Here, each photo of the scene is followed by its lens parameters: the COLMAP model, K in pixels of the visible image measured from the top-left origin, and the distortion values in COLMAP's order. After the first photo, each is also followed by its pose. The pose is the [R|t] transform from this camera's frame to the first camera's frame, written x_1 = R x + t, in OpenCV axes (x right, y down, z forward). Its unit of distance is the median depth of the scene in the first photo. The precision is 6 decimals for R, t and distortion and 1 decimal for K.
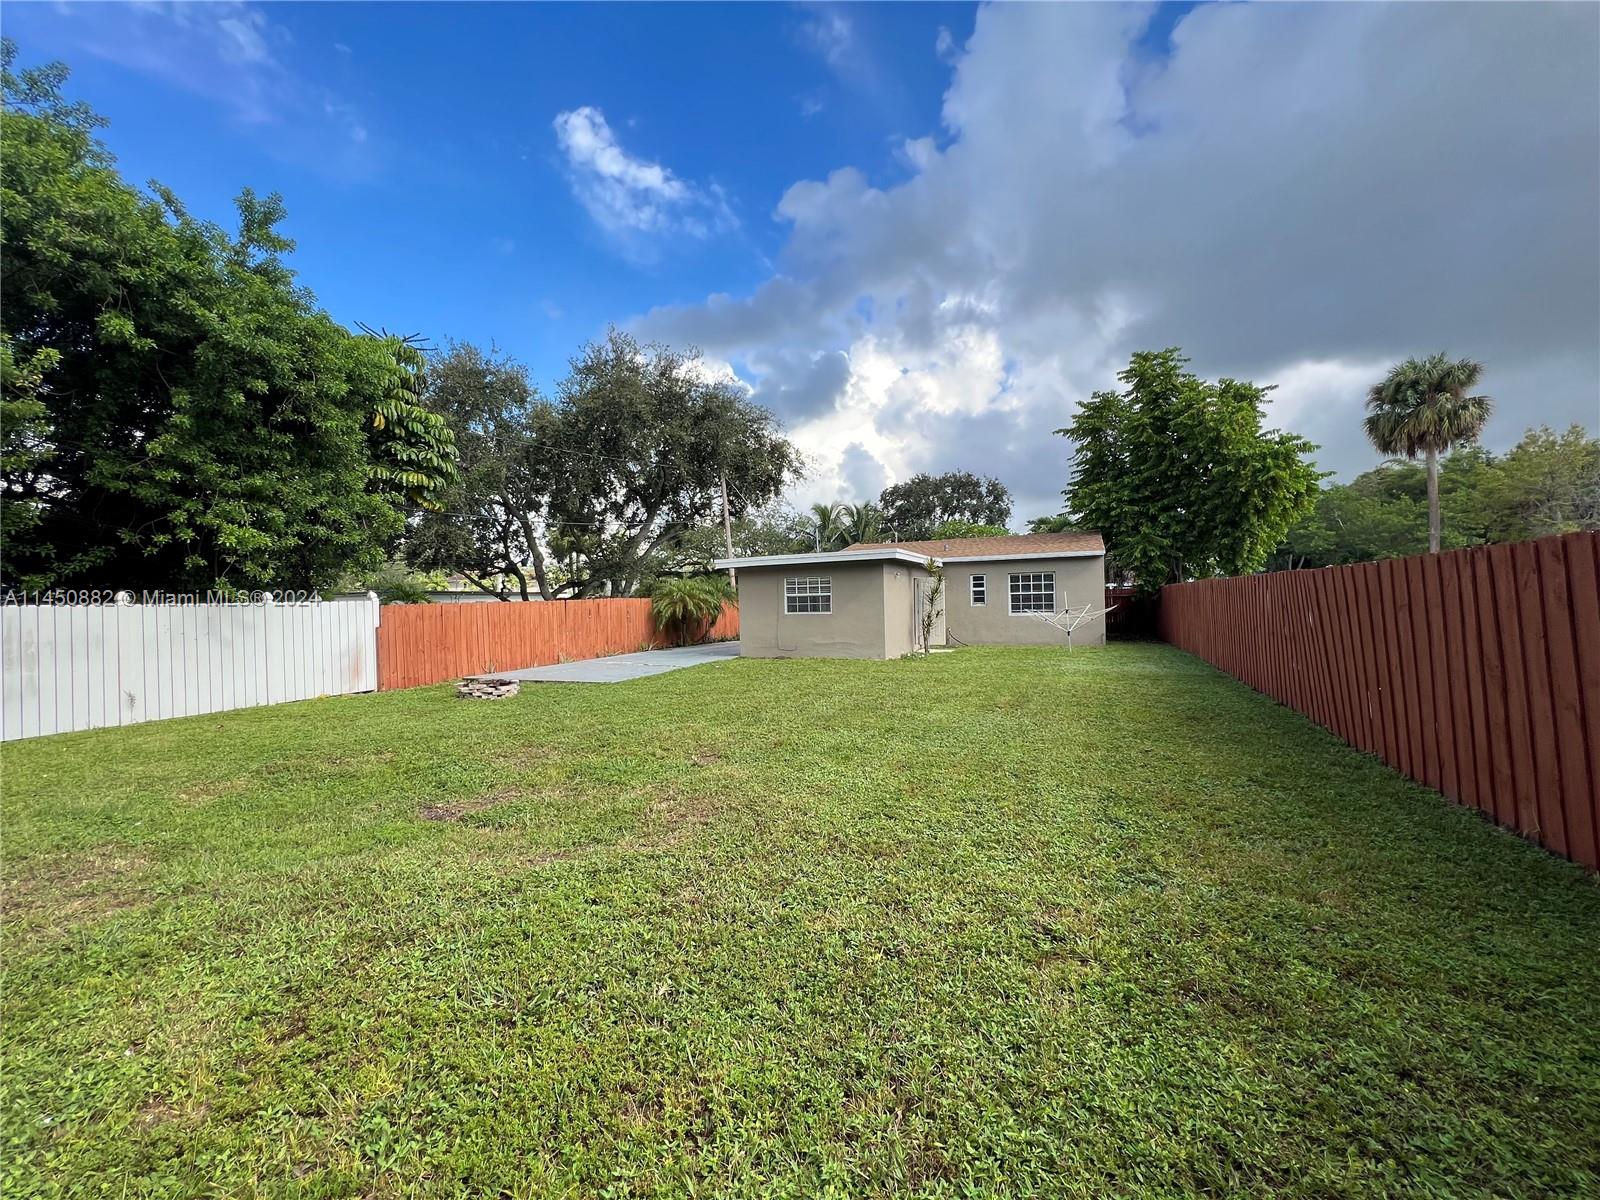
lens RADIAL K [[639.0, 0, 799.7], [0, 639.0, 599.9], [0, 0, 1]] dist [0.002244, 0.000271]
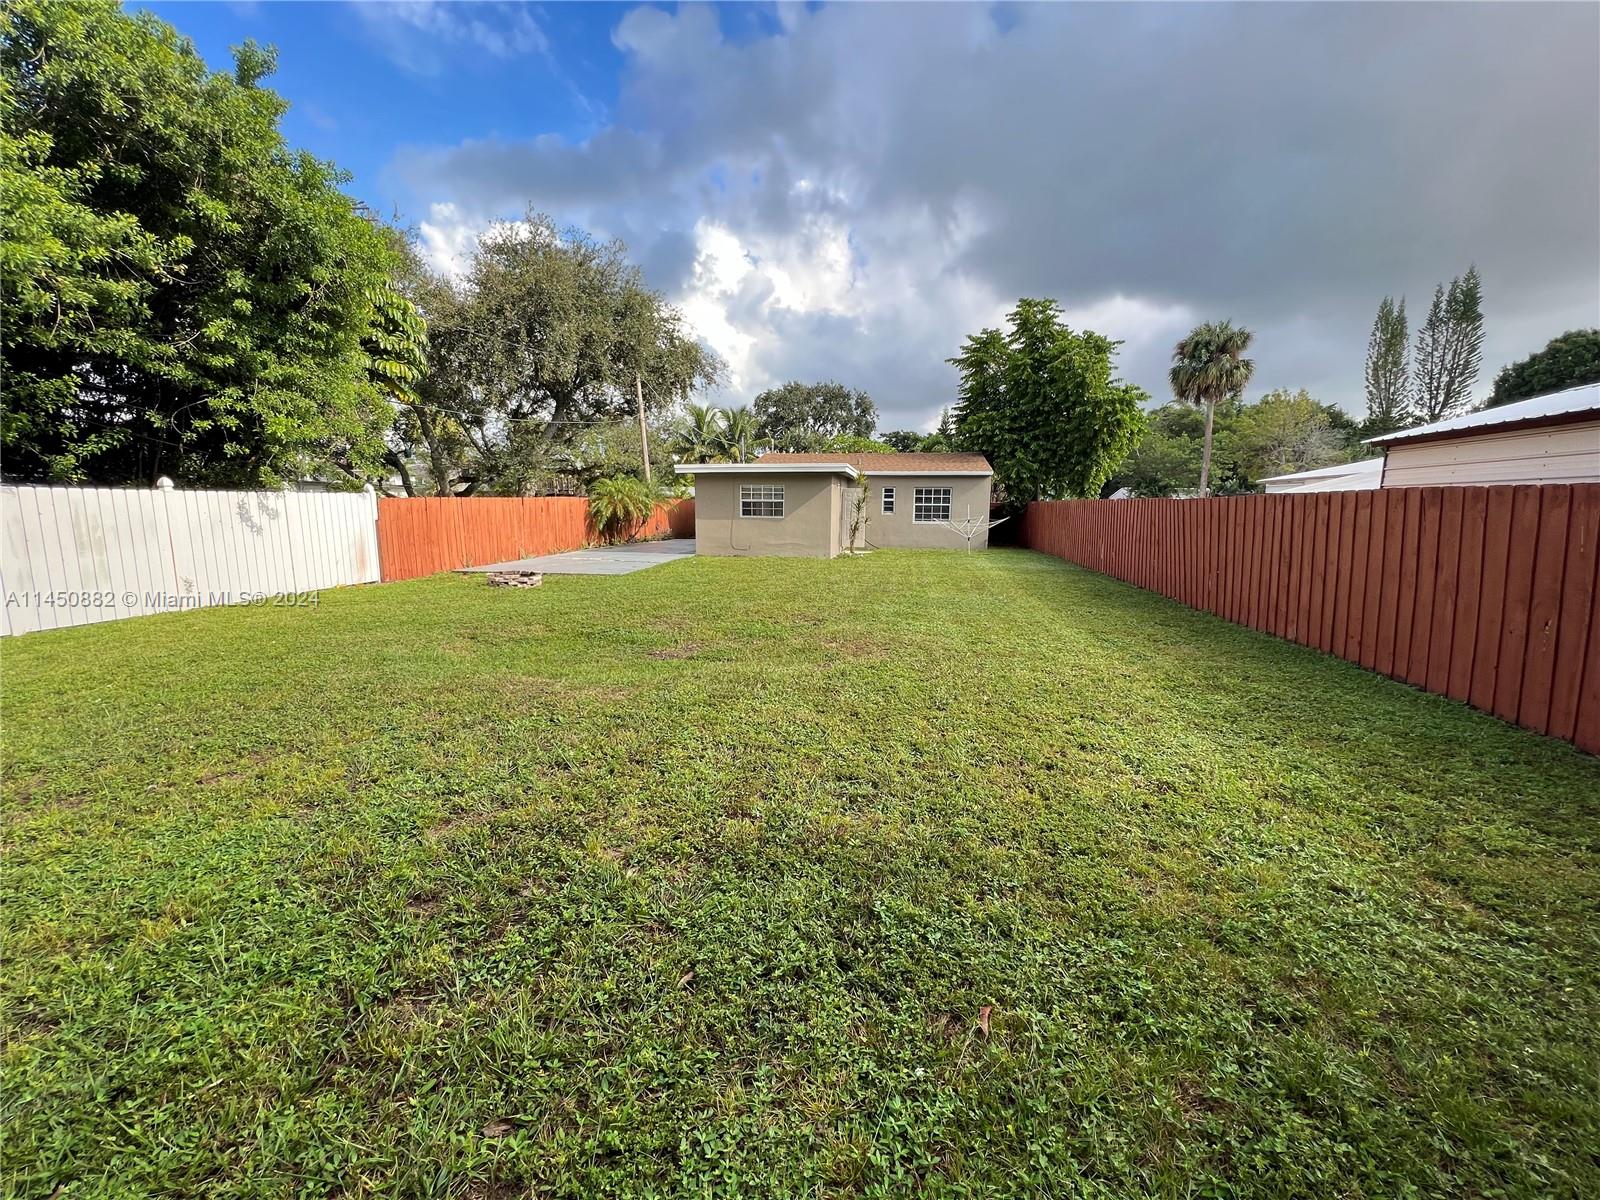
lens RADIAL K [[641.3, 0, 799.4], [0, 641.3, 601.7], [0, 0, 1]] dist [0.000306, -0.000547]
pose [[0.969135, -0.005110, 0.246476, -0.165869], [-0.032149, 0.988628, 0.146906, 0.000152], [-0.244424, -0.150296, 0.957950, -0.104806]]
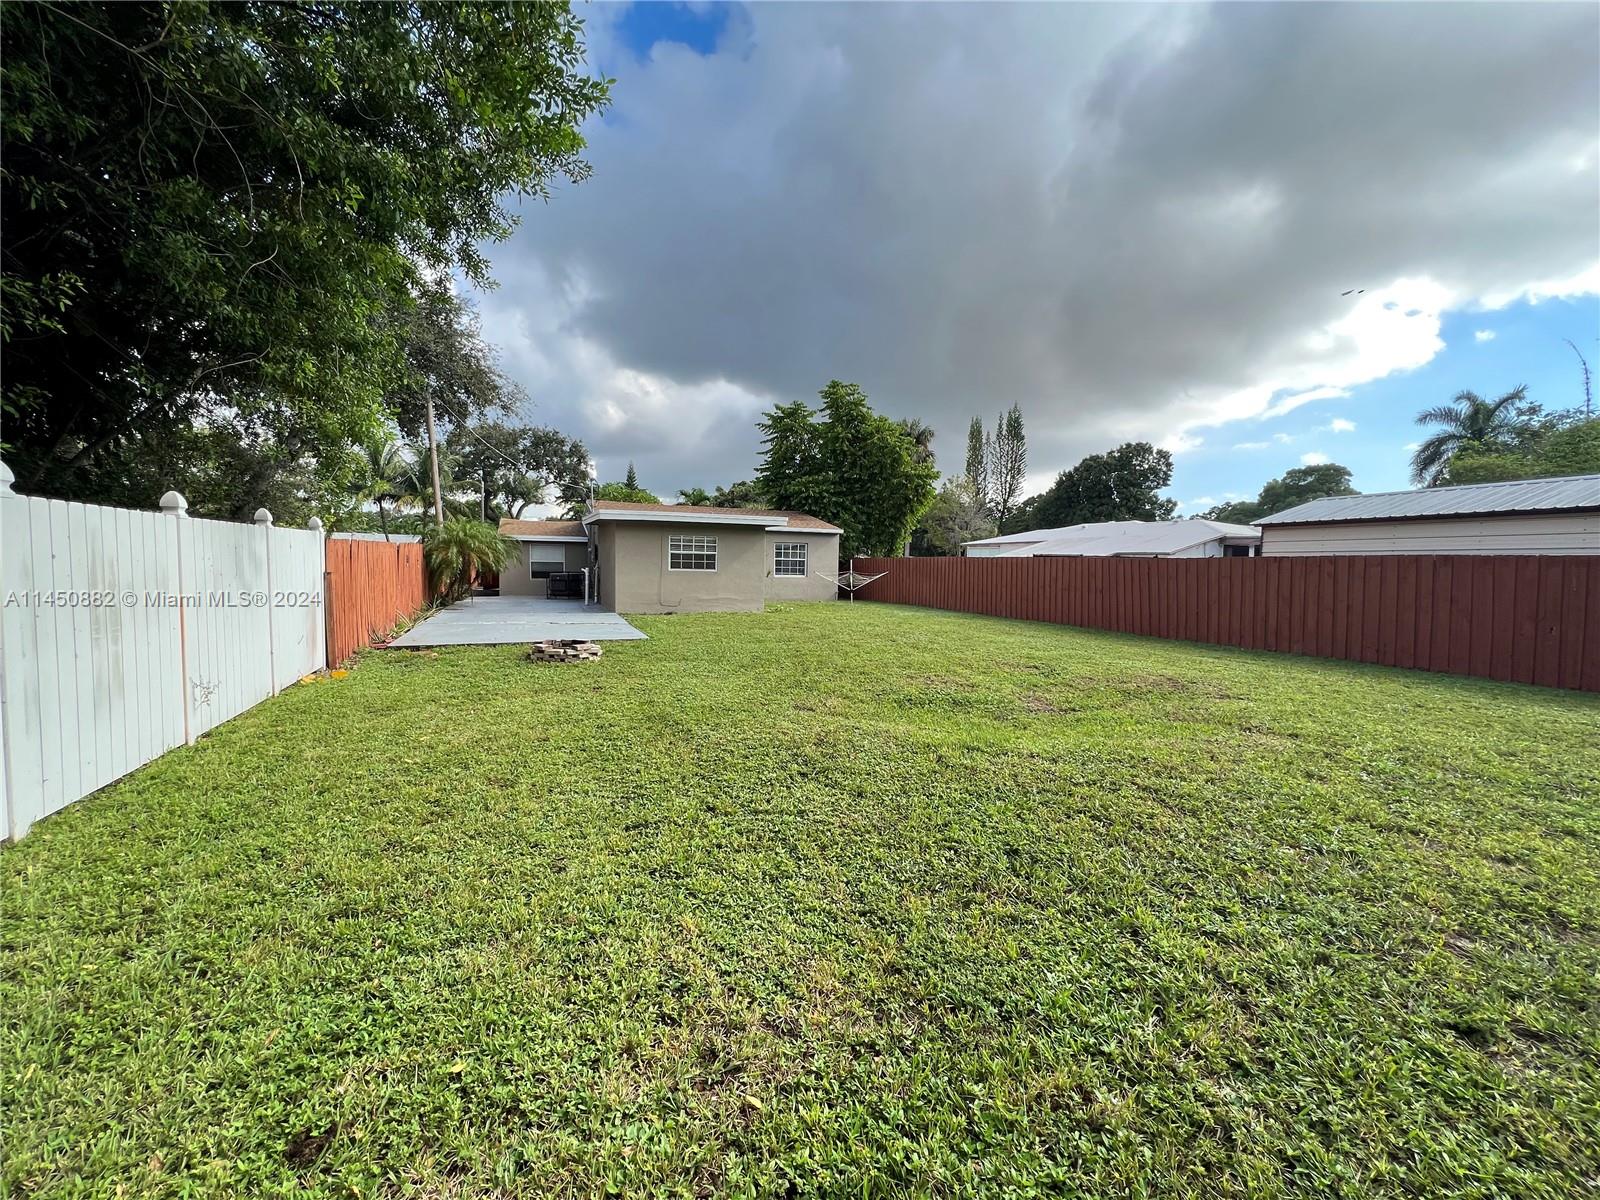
lens RADIAL K [[641.3, 0, 795.6], [0, 641.3, 595.1], [0, 0, 1]] dist [0.000306, -0.000547]
pose [[0.694418, 0.003011, 0.719565, -0.510599], [-0.039349, 0.998654, 0.033795, 0.015858], [-0.718495, -0.051782, 0.693602, 0.122586]]
